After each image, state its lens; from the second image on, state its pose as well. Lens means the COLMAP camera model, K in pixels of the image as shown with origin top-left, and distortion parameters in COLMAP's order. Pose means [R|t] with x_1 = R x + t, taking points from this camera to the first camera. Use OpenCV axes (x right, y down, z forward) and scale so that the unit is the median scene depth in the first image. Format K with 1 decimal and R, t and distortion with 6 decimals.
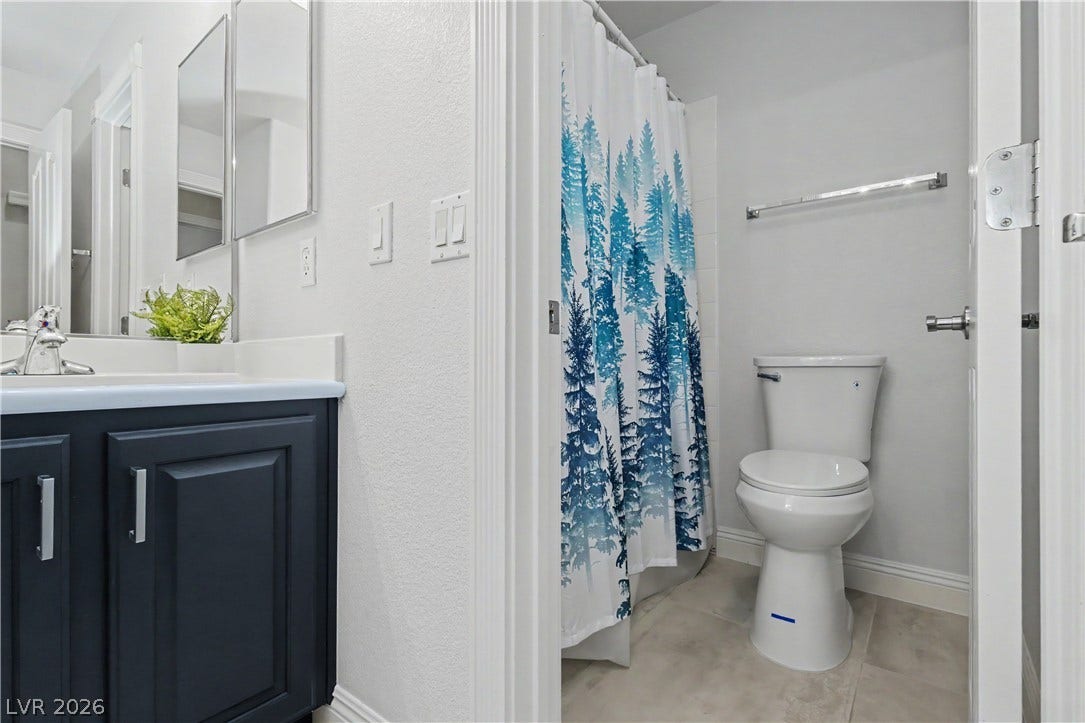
lens RADIAL K [[498.1, 0, 536.8], [0, 498.1, 363.8], [0, 0, 1]] dist [0.005379, -0.000518]
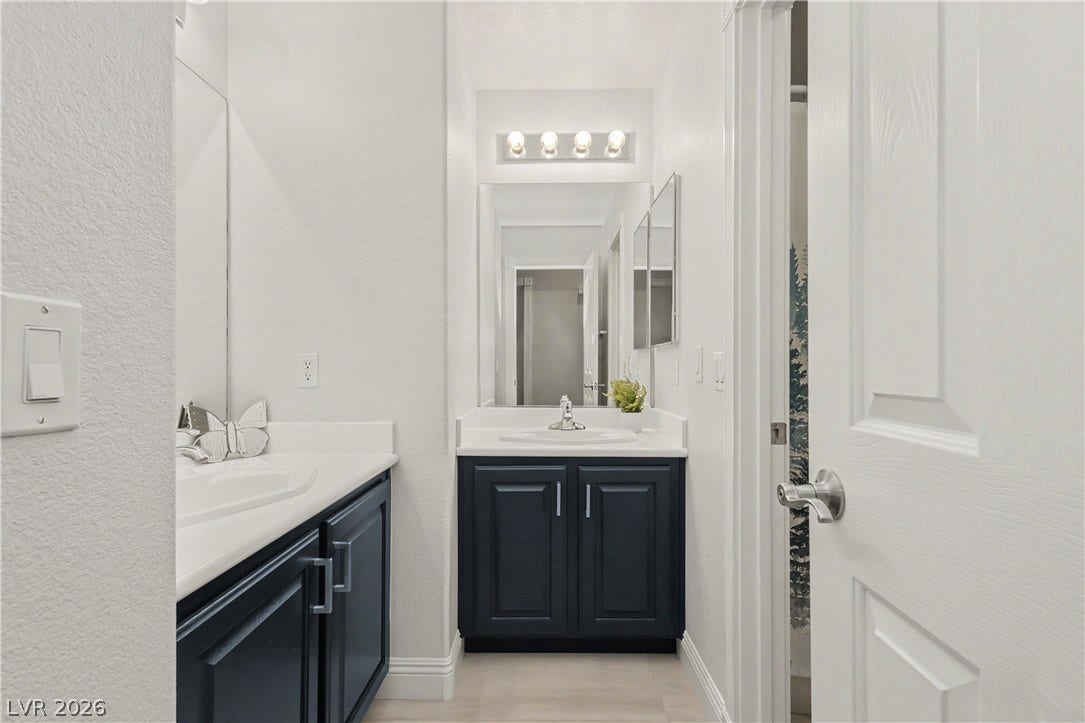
lens RADIAL K [[498.1, 0, 544.0], [0, 498.1, 363.6], [0, 0, 1]] dist [0.005379, -0.000518]
pose [[0.616141, -0.007993, -0.787595, 0.685025], [0.001053, 0.999956, -0.009324, -0.251397], [0.787635, 0.004915, 0.616123, -0.435569]]
